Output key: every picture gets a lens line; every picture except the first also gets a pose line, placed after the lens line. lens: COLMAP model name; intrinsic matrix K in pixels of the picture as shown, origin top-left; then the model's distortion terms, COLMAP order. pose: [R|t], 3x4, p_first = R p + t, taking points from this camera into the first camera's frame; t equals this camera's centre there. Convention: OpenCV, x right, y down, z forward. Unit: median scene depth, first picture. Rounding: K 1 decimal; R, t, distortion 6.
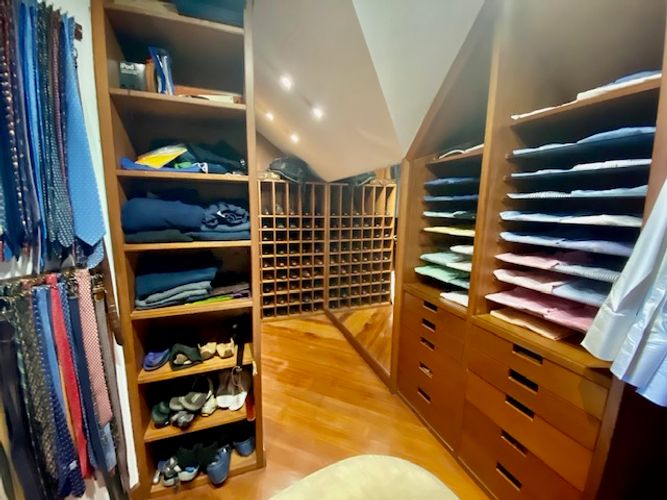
lens RADIAL K [[270.4, 0, 334.1], [0, 270.4, 250.2], [0, 0, 1]] dist [-0.015098, -0.006637]
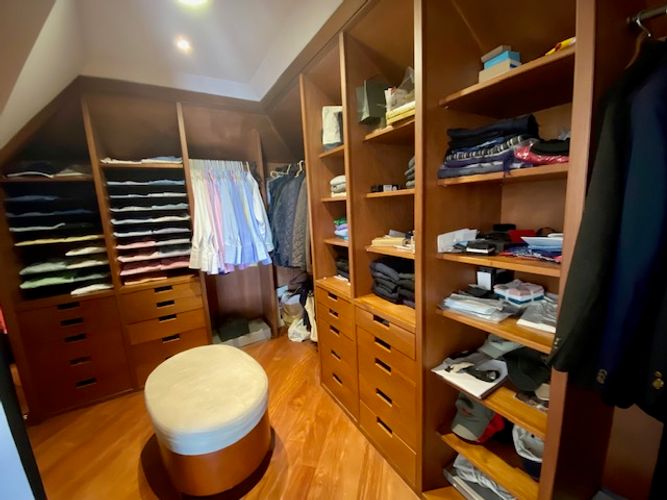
lens RADIAL K [[270.4, 0, 334.4], [0, 270.4, 249.9], [0, 0, 1]] dist [-0.015098, -0.006637]
pose [[-0.171419, -0.160837, 0.971981, -1.115990], [0.205032, 0.959159, 0.194875, -0.010191], [-0.963627, 0.232693, -0.131442, -0.011247]]
